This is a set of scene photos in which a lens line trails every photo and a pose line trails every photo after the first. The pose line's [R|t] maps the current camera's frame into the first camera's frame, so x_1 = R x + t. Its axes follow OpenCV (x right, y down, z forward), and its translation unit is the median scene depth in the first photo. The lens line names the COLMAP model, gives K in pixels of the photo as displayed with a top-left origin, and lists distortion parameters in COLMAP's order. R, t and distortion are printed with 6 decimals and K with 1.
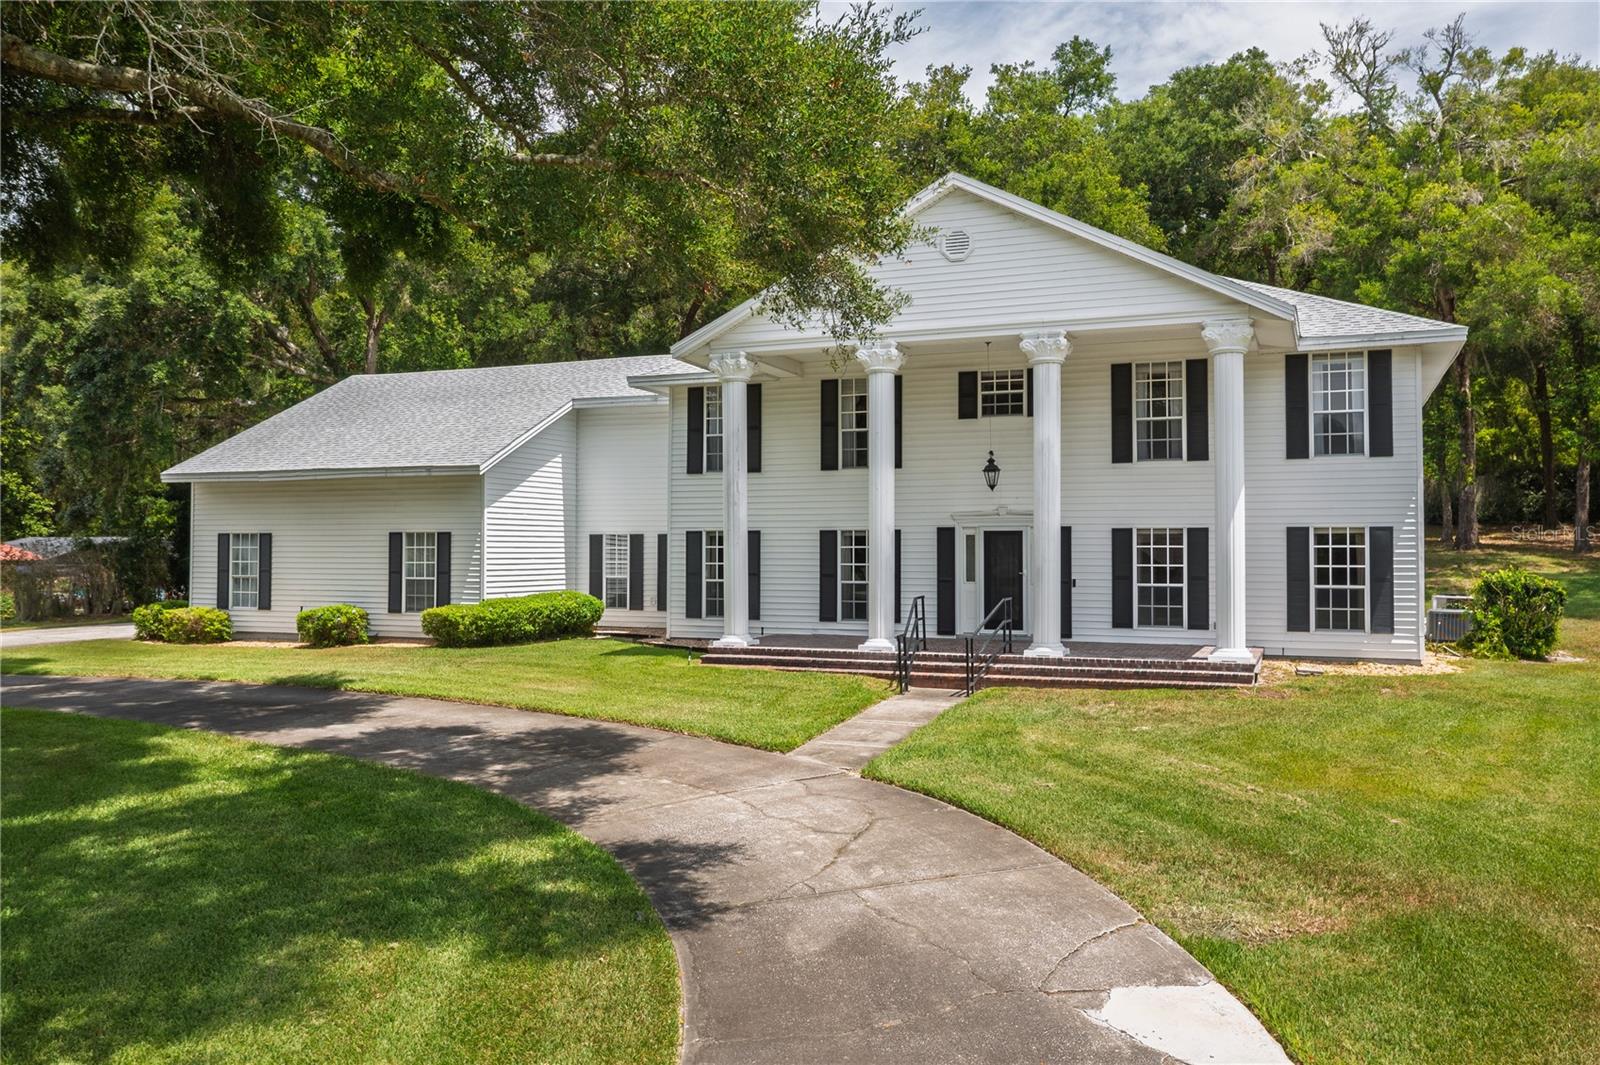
lens RADIAL K [[1266.4, 0, 794.3], [0, 1266.4, 525.6], [0, 0, 1]] dist [-0.017645, 0.003552]
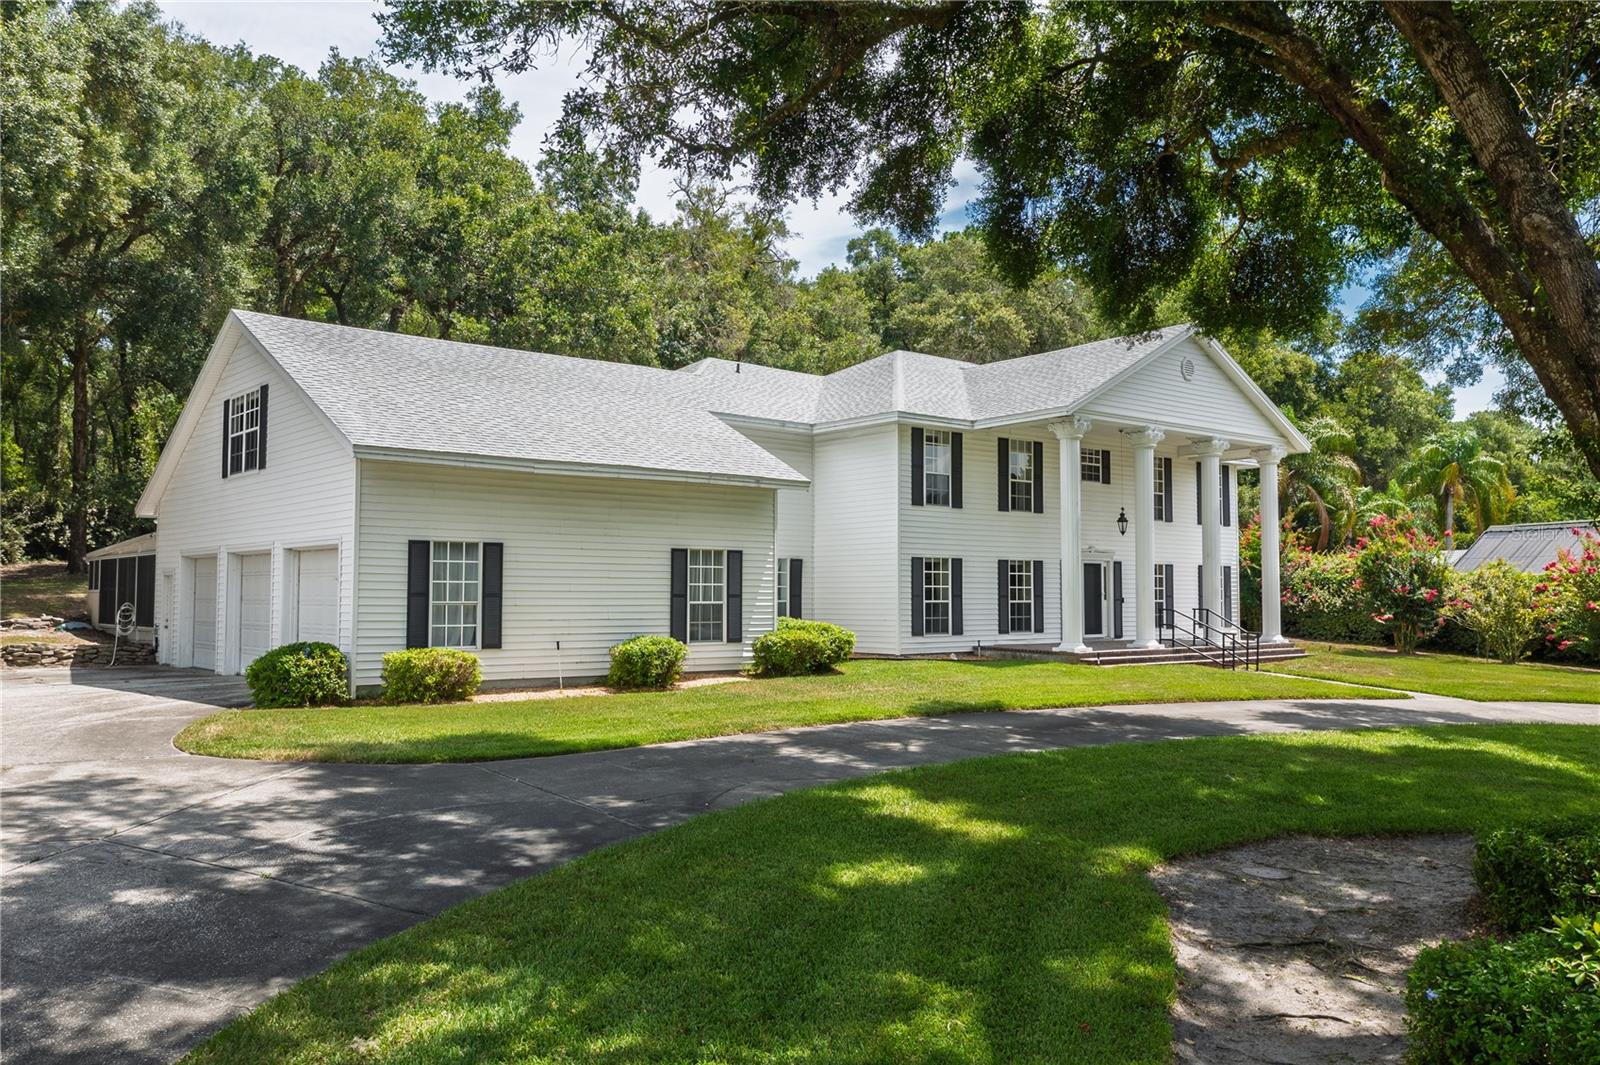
lens RADIAL K [[1266.4, 0, 794.3], [0, 1266.4, 525.6], [0, 0, 1]] dist [-0.017645, 0.003552]
pose [[0.460980, 0.048815, 0.886067, -1.202010], [-0.020915, 0.998806, -0.044145, 0.030100], [-0.887164, 0.001818, 0.461451, 0.633634]]
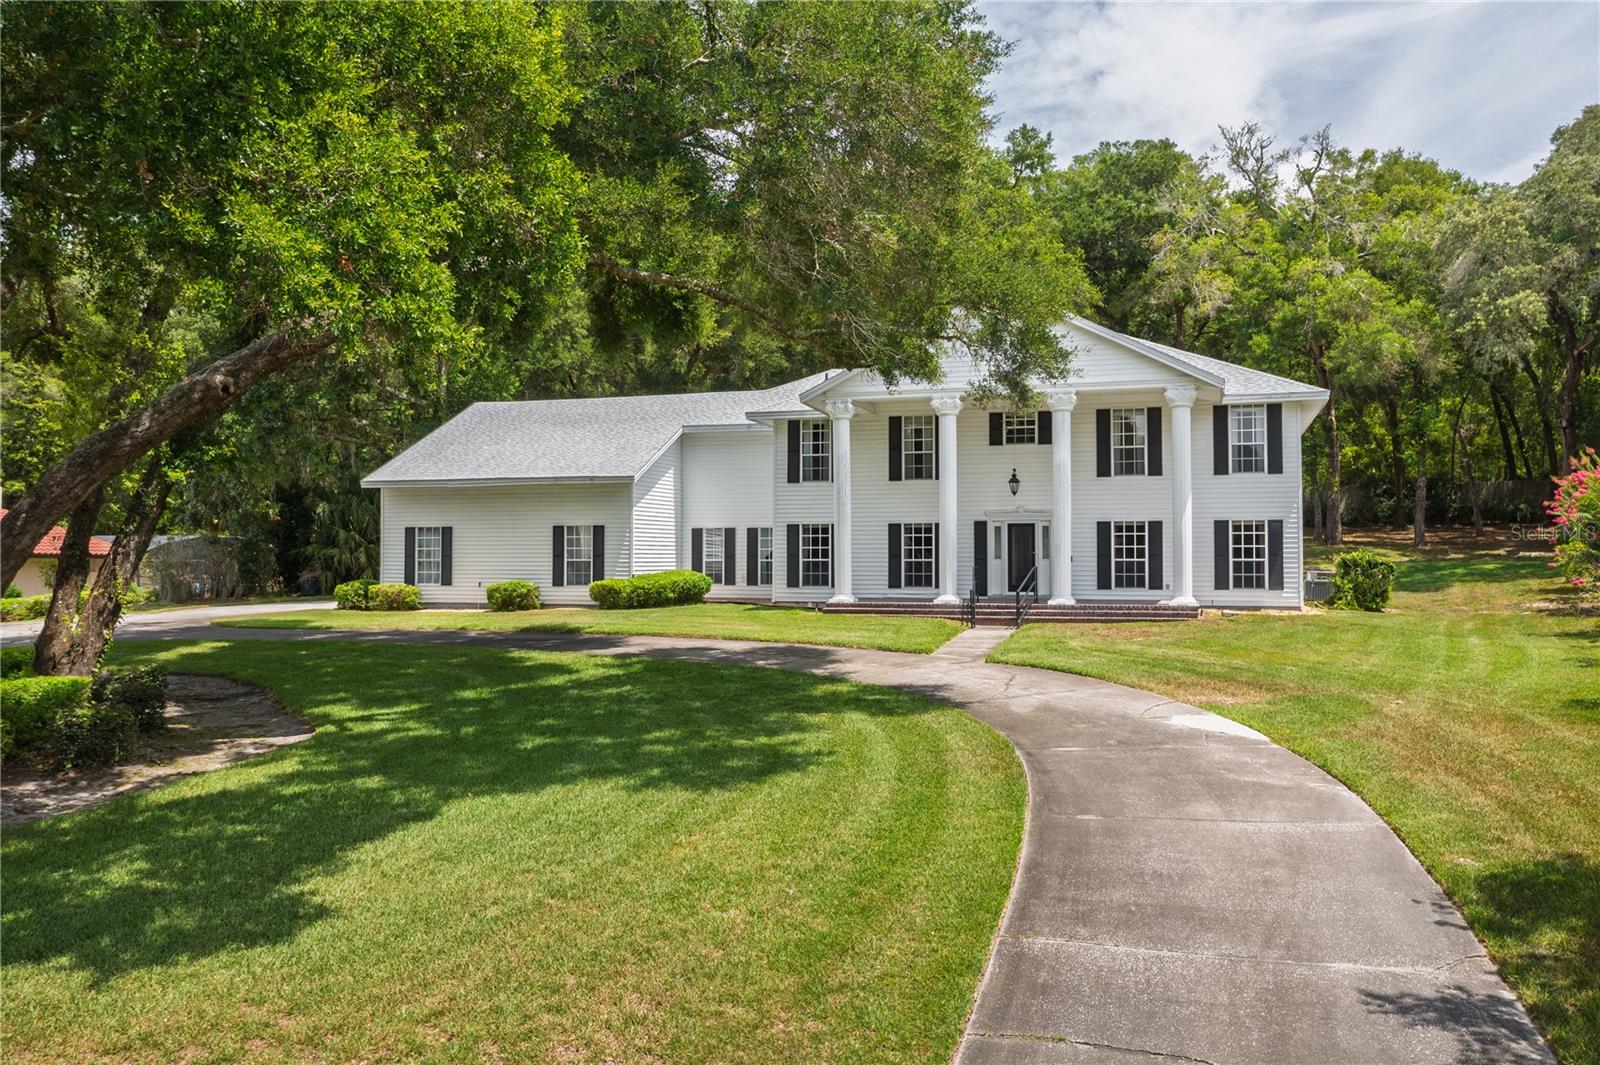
lens RADIAL K [[1266.4, 0, 794.3], [0, 1266.4, 525.6], [0, 0, 1]] dist [-0.017645, 0.003552]
pose [[0.996450, 0.001226, 0.084179, -0.210224], [-0.000722, 0.999982, -0.006011, 0.015217], [-0.084185, 0.005928, 0.996432, -0.408862]]
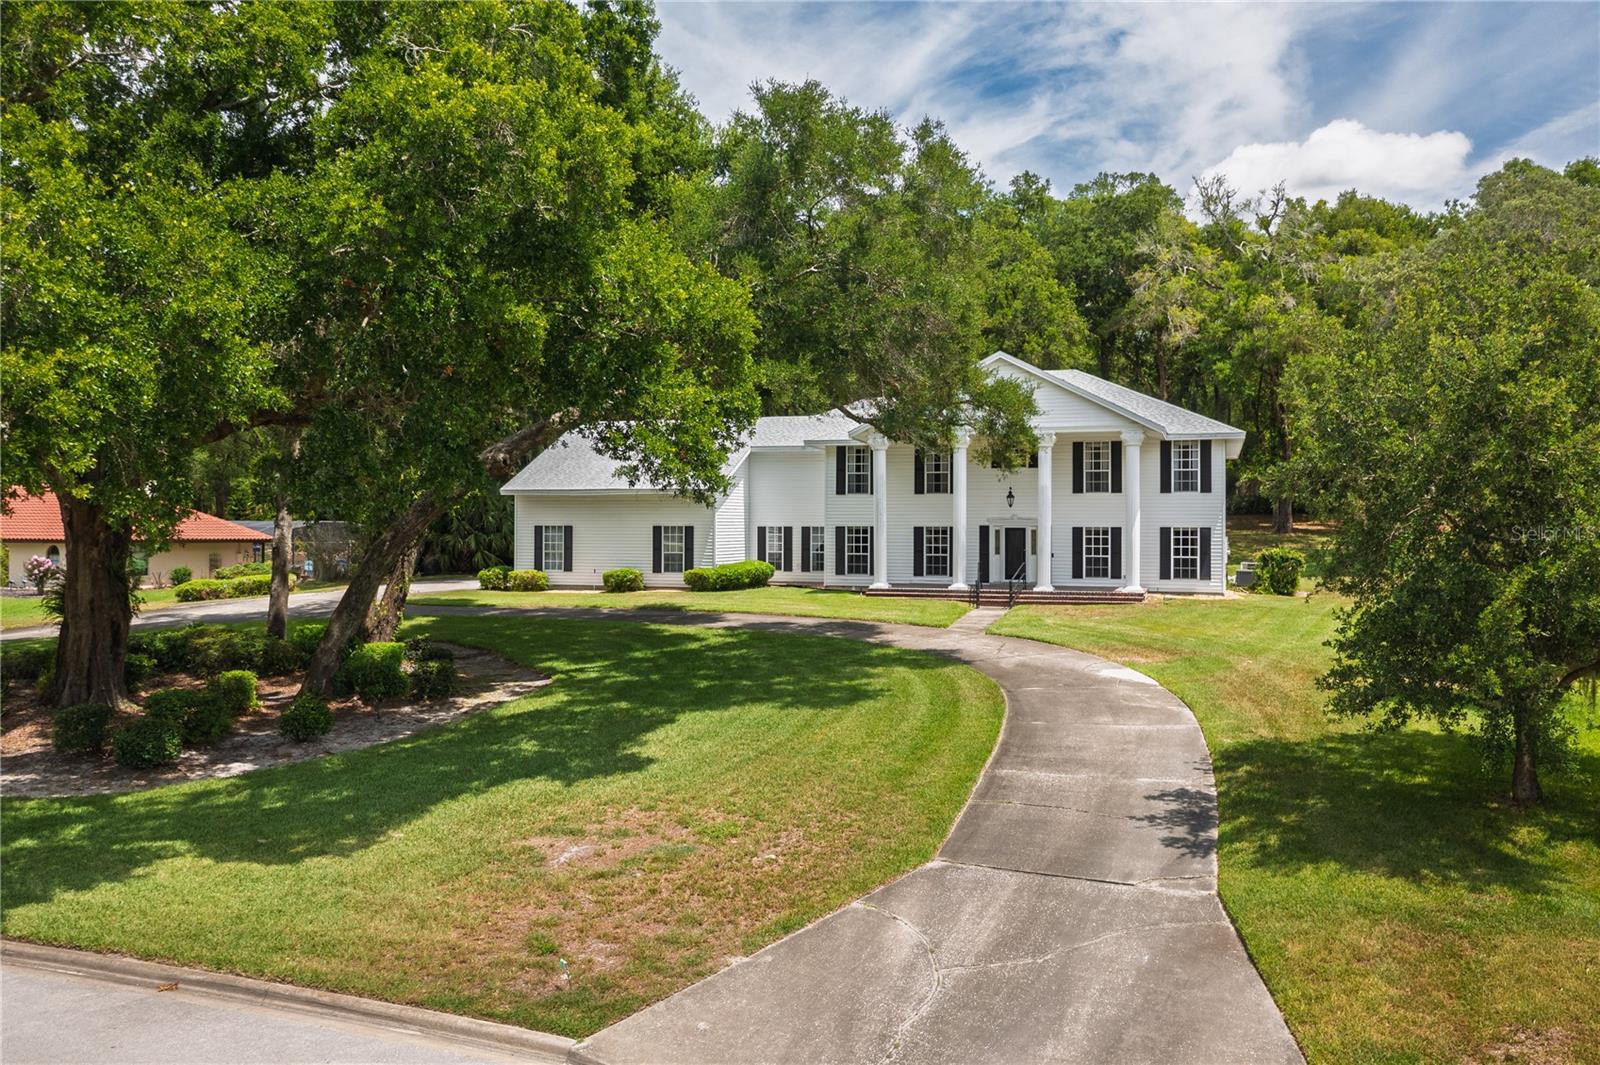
lens RADIAL K [[1266.4, 0, 794.3], [0, 1266.4, 525.6], [0, 0, 1]] dist [-0.017645, 0.003552]
pose [[0.997063, 0.001785, 0.076566, -0.305317], [-0.003392, 0.999777, 0.020865, -0.036997], [-0.076512, -0.021064, 0.996846, -0.852456]]
